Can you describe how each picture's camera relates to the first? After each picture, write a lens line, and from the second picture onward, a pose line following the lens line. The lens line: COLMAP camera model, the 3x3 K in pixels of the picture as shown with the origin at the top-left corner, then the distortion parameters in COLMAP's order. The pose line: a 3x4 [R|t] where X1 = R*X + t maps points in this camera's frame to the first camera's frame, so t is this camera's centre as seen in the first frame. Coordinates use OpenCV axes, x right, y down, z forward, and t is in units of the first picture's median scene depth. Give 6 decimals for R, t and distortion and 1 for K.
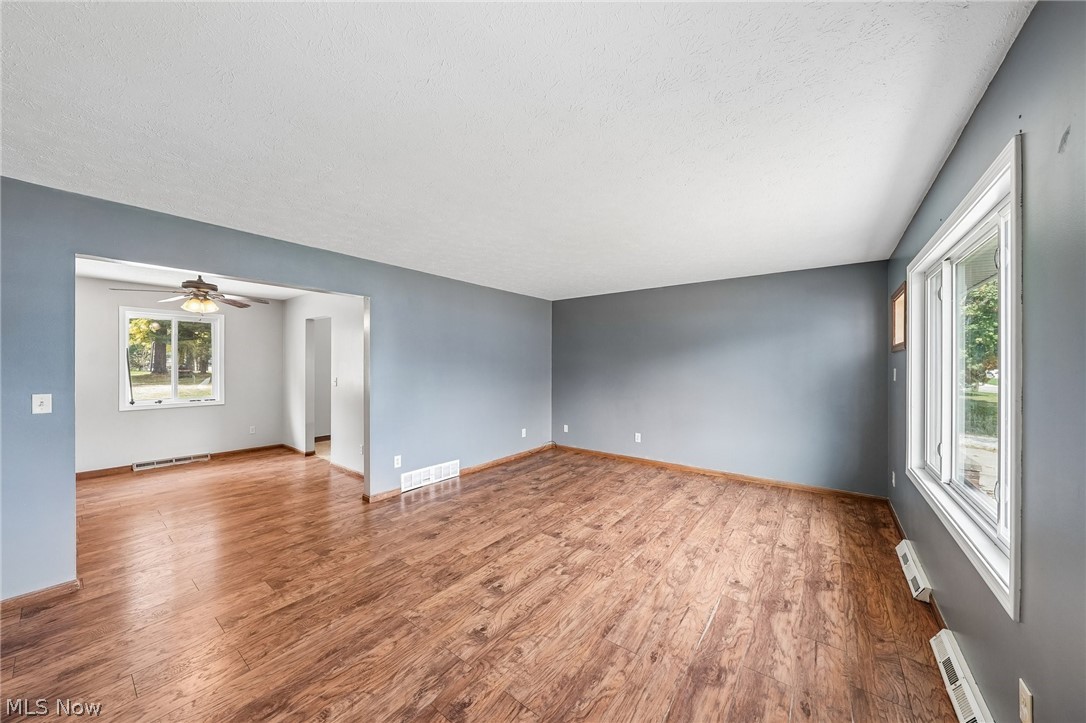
lens RADIAL K [[372.8, 0, 538.6], [0, 372.8, 364.0], [0, 0, 1]] dist [-0.004785, 0.000826]
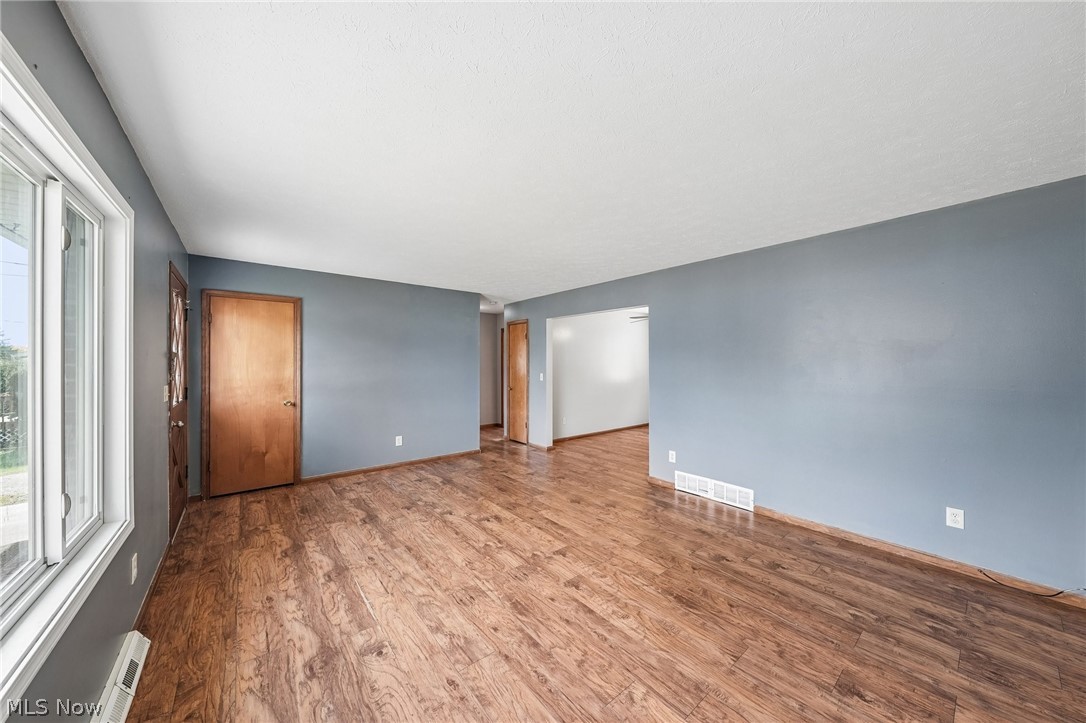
lens RADIAL K [[372.8, 0, 546.1], [0, 372.8, 359.8], [0, 0, 1]] dist [-0.004785, 0.000826]
pose [[-0.225274, -0.007680, -0.974265, 1.008203], [-0.000831, 0.999970, -0.007690, 0.001609], [0.974295, -0.000923, -0.225274, 1.264937]]
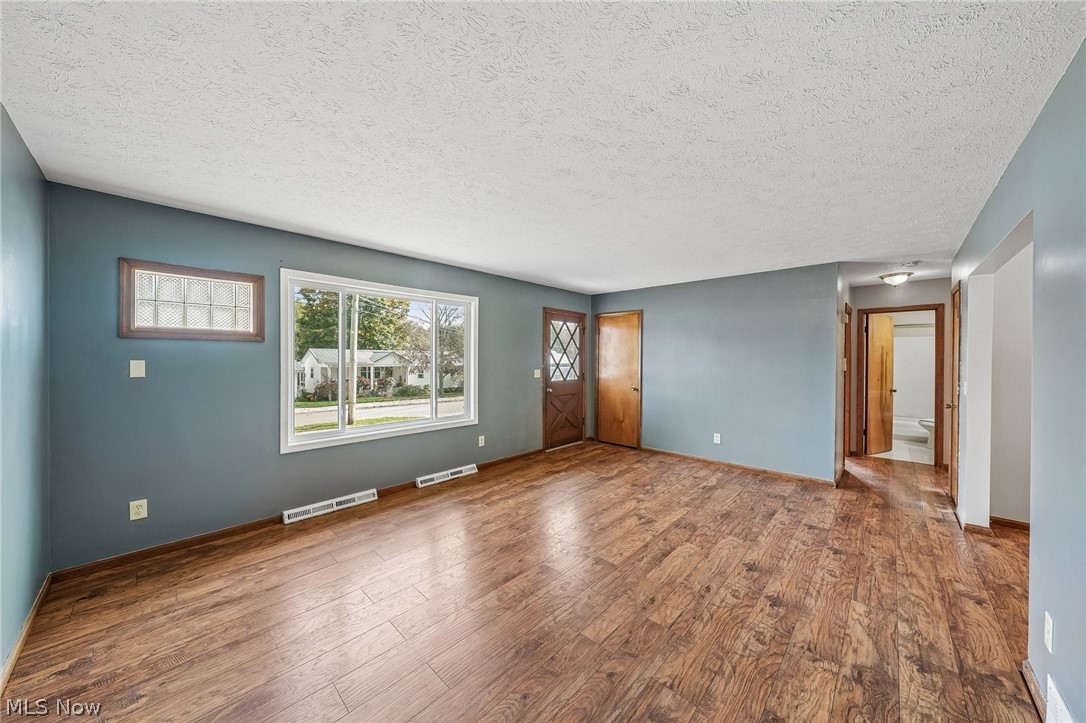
lens RADIAL K [[372.8, 0, 536.8], [0, 372.8, 358.5], [0, 0, 1]] dist [-0.004785, 0.000826]
pose [[-0.993733, -0.007364, 0.111537, 0.104397], [-0.007231, 0.999973, 0.001594, 0.001682], [-0.111545, 0.000777, -0.993759, 2.000783]]
